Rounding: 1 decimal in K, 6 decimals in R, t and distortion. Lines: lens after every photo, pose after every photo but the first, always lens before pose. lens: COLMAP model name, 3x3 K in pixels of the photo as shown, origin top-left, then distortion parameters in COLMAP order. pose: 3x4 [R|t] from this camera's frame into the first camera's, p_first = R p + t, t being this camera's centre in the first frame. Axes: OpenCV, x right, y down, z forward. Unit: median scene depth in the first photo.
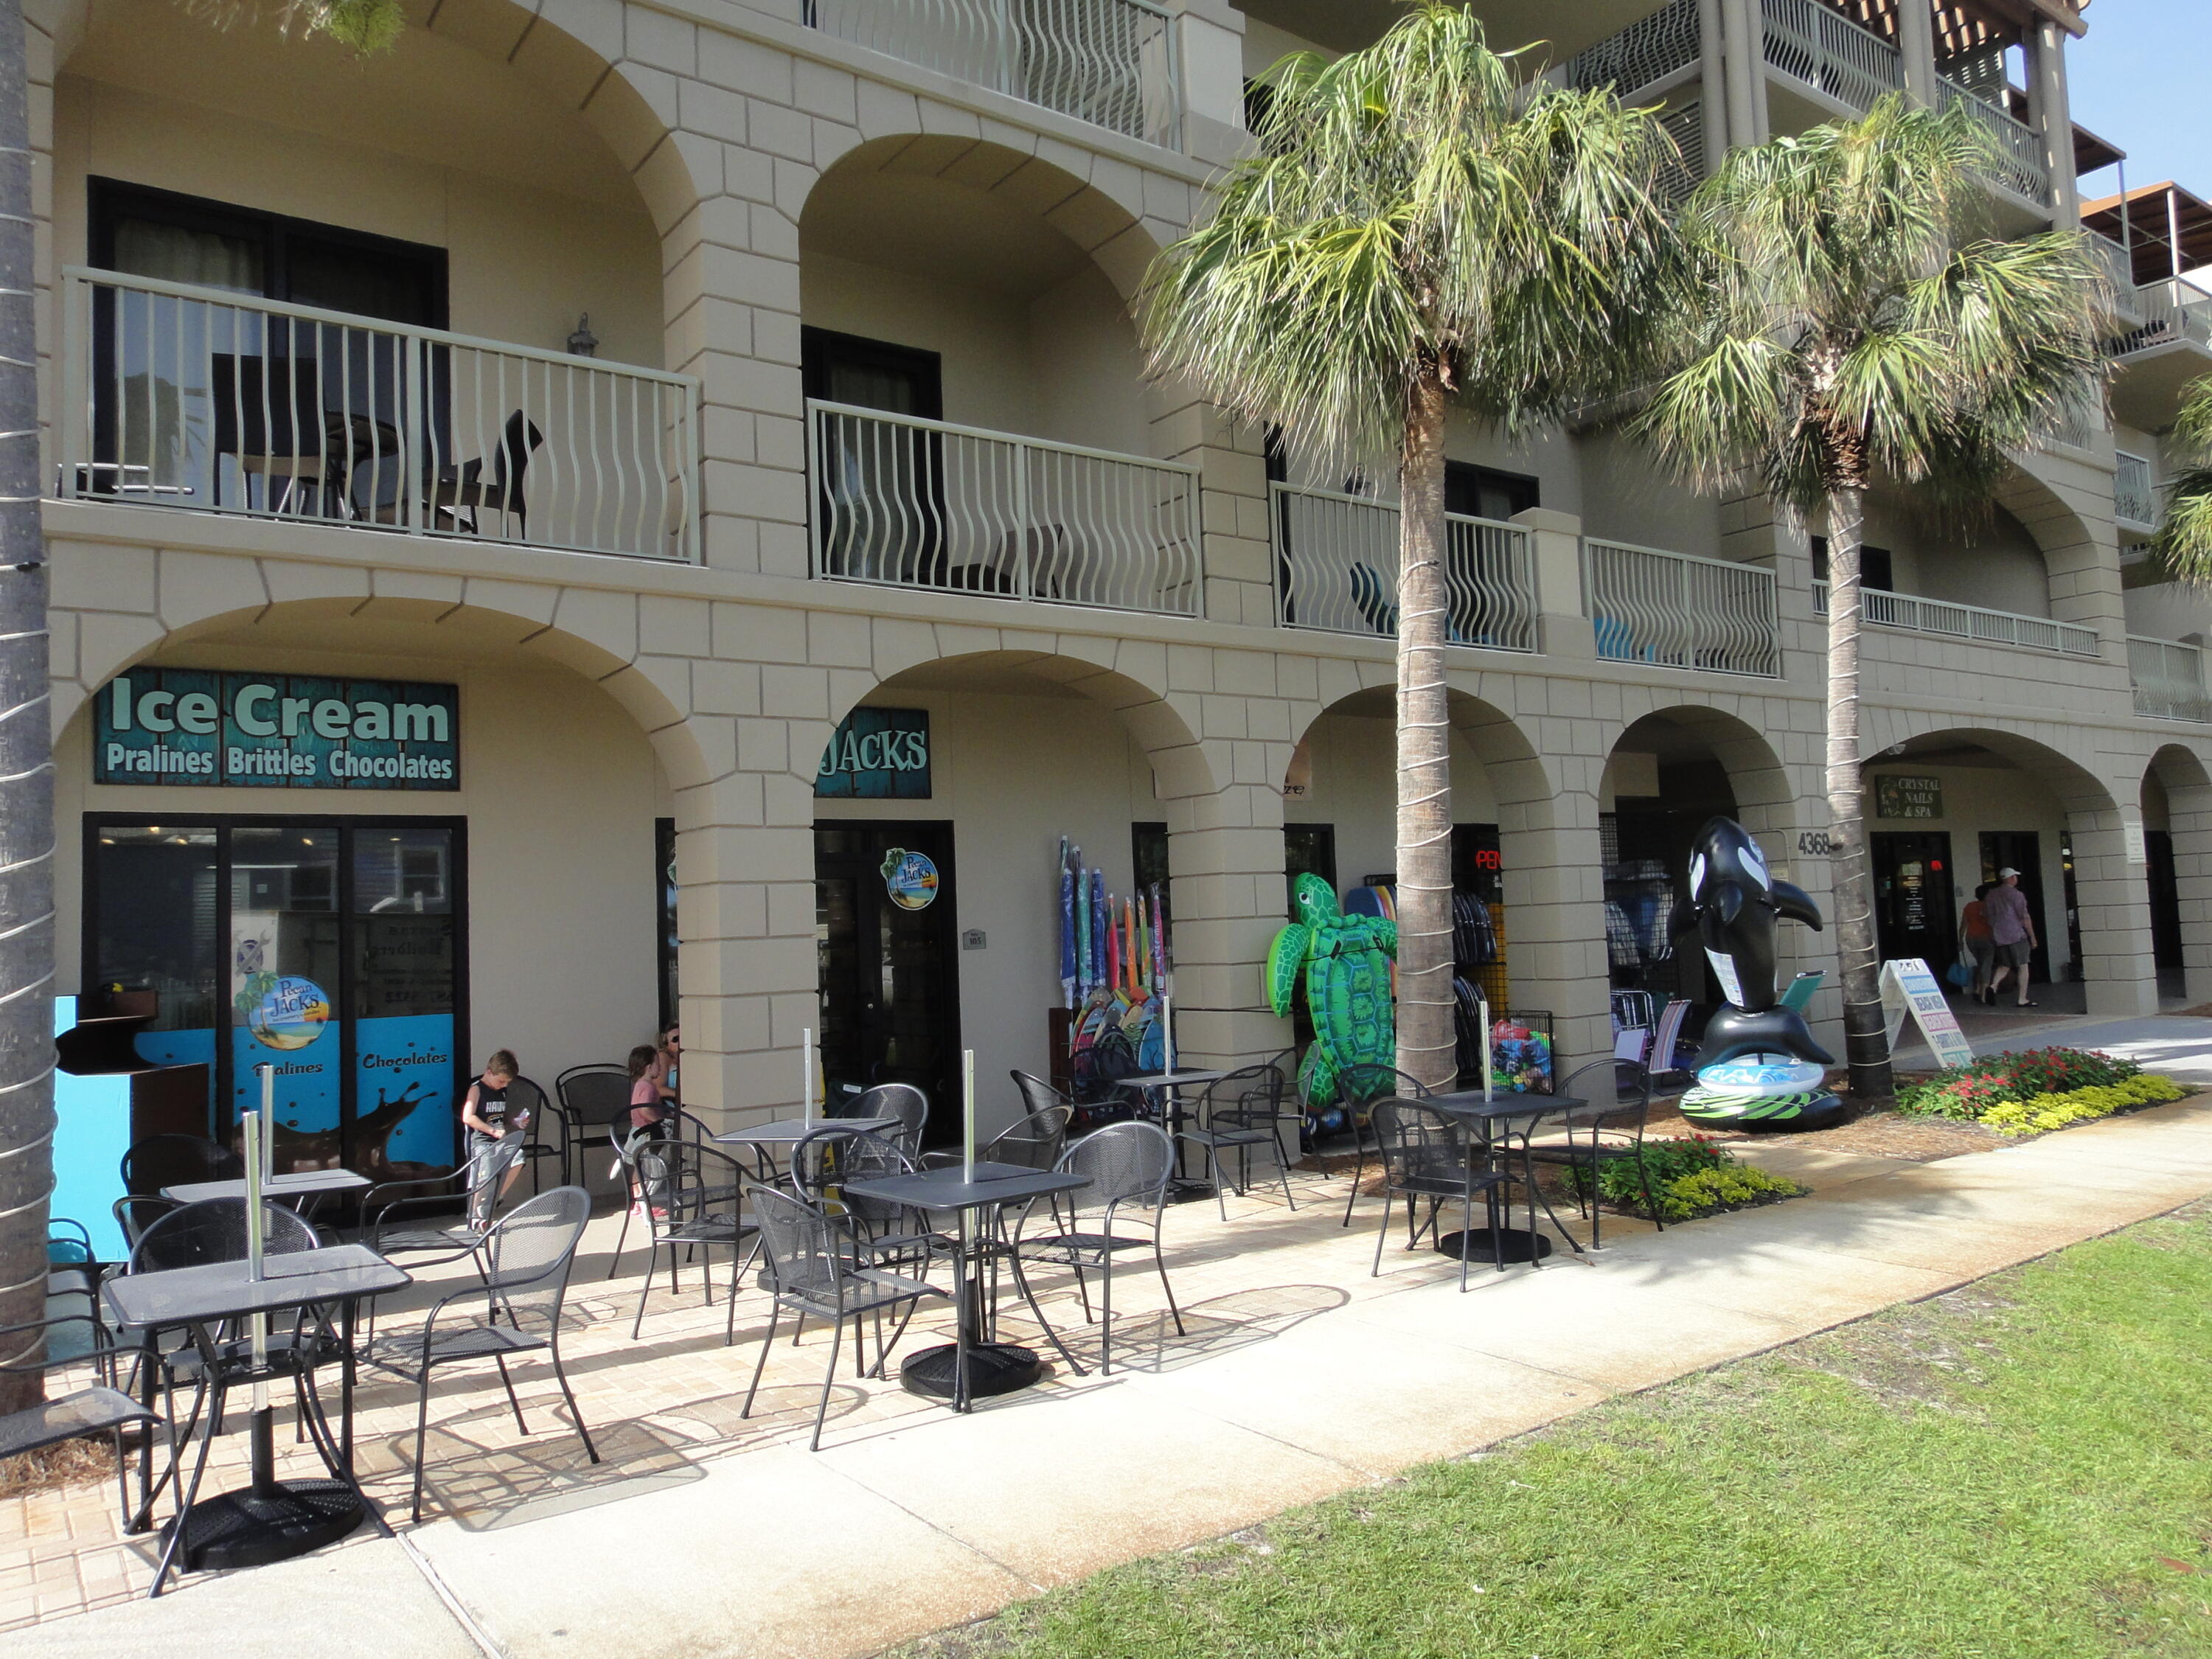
lens RADIAL K [[1609.5, 0, 1106.0], [0, 1609.5, 829.5], [0, 0, 1]] dist [0.008787, 0.000756]
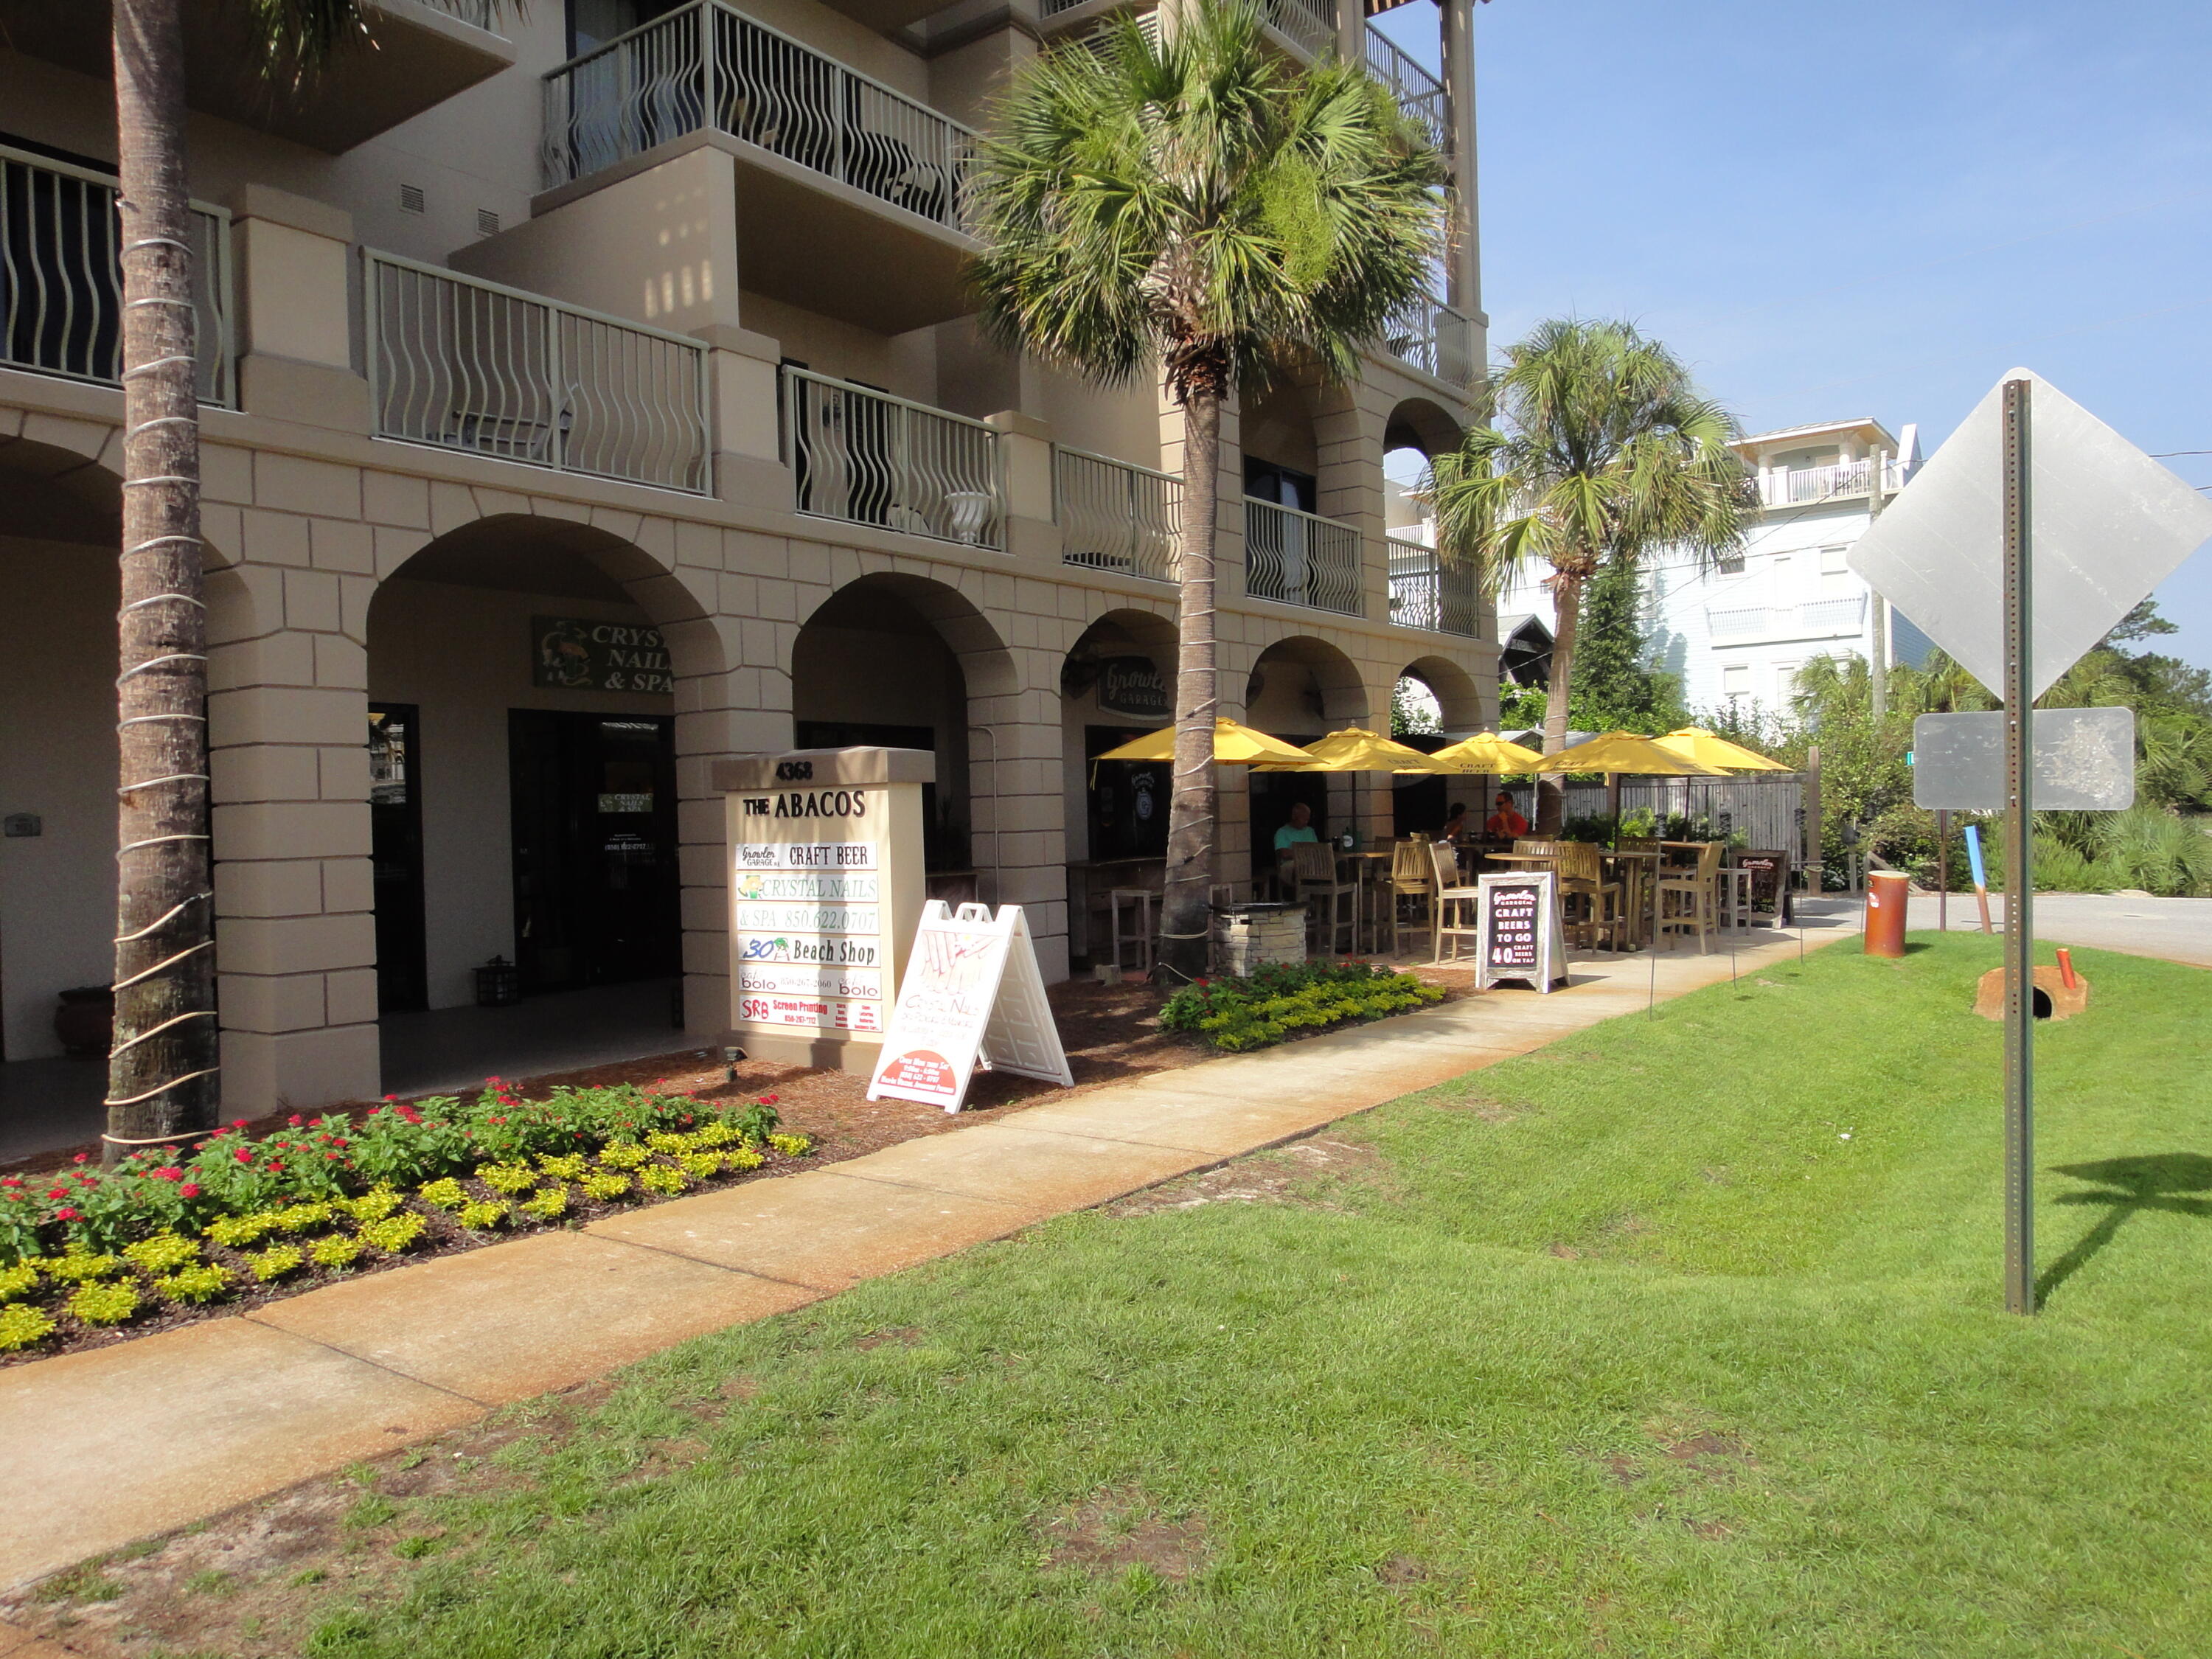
lens RADIAL K [[1609.5, 0, 1106.0], [0, 1609.5, 829.5], [0, 0, 1]] dist [0.008787, 0.000756]
pose [[0.936426, 0.012987, 0.350623, -0.119200], [-0.039175, 0.996936, 0.067702, -0.000891], [-0.348670, -0.077133, 0.934066, -0.088743]]
